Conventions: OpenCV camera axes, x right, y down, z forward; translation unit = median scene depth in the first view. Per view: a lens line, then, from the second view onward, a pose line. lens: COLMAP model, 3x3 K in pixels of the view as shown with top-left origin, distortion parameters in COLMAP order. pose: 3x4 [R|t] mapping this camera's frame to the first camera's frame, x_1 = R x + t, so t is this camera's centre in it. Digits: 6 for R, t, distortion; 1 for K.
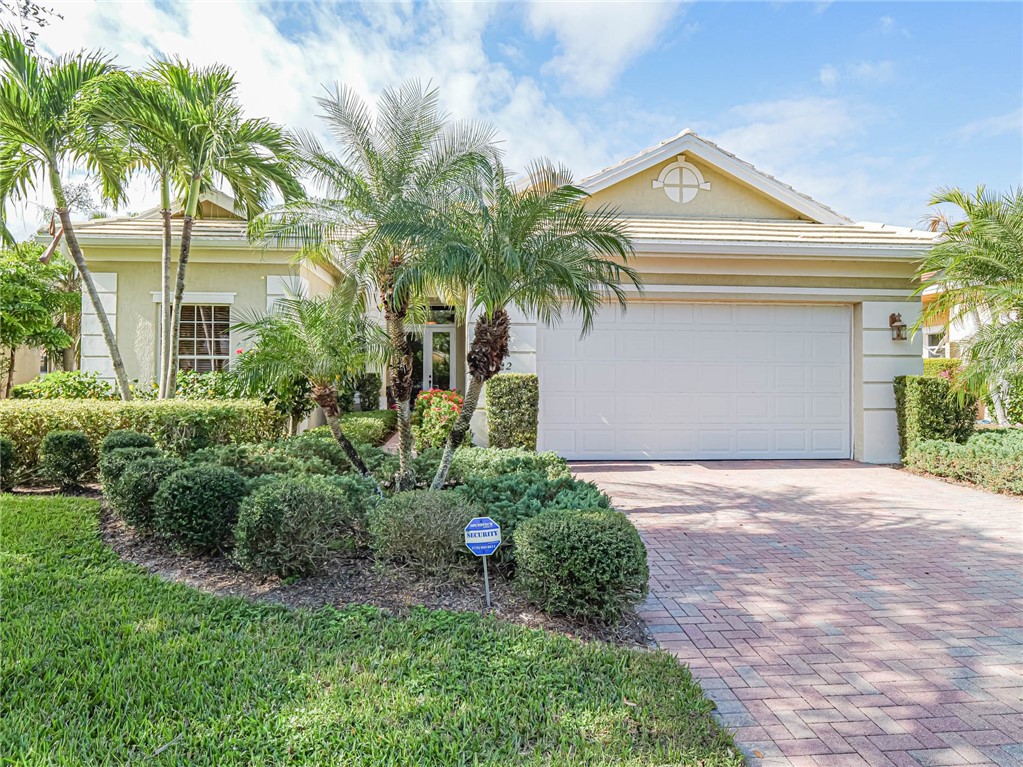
lens RADIAL K [[673.4, 0, 511.5], [0, 673.4, 383.5], [0, 0, 1]] dist [0.002152, 0.002380]
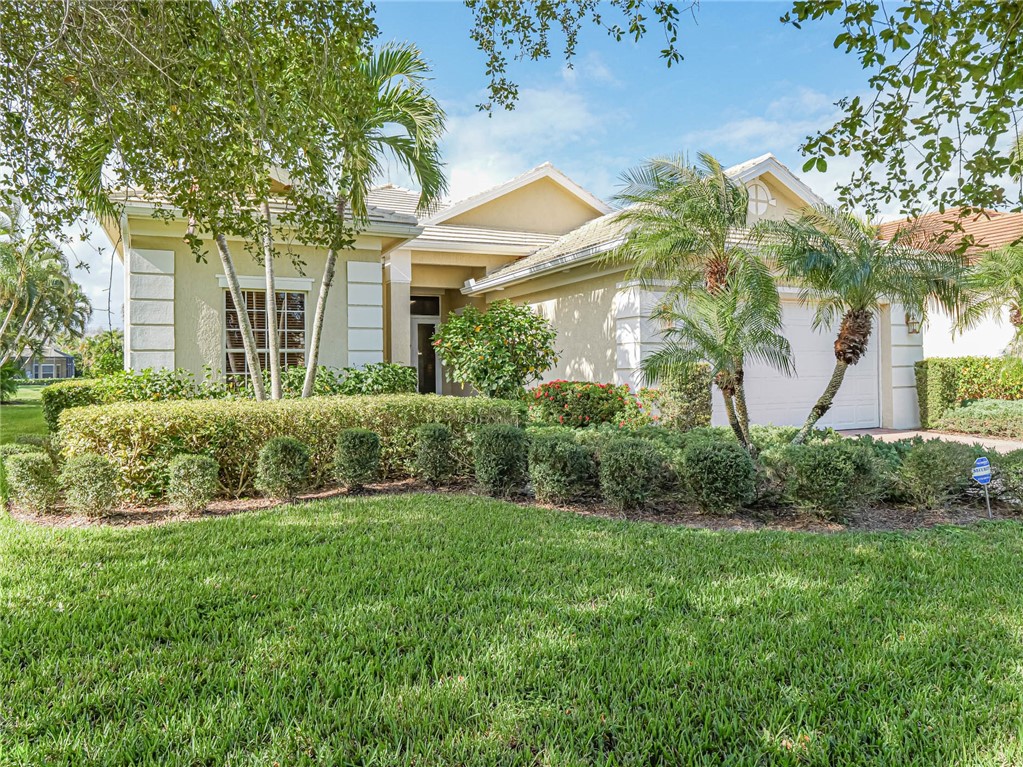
lens RADIAL K [[755.4, 0, 511.5], [0, 755.4, 383.5], [0, 0, 1]] dist [-0.000270, 0.000458]
pose [[0.920529, -0.023097, 0.389990, -0.678056], [0.021737, 0.999733, 0.007902, 0.003075], [-0.390069, 0.001203, 0.920785, -0.036876]]
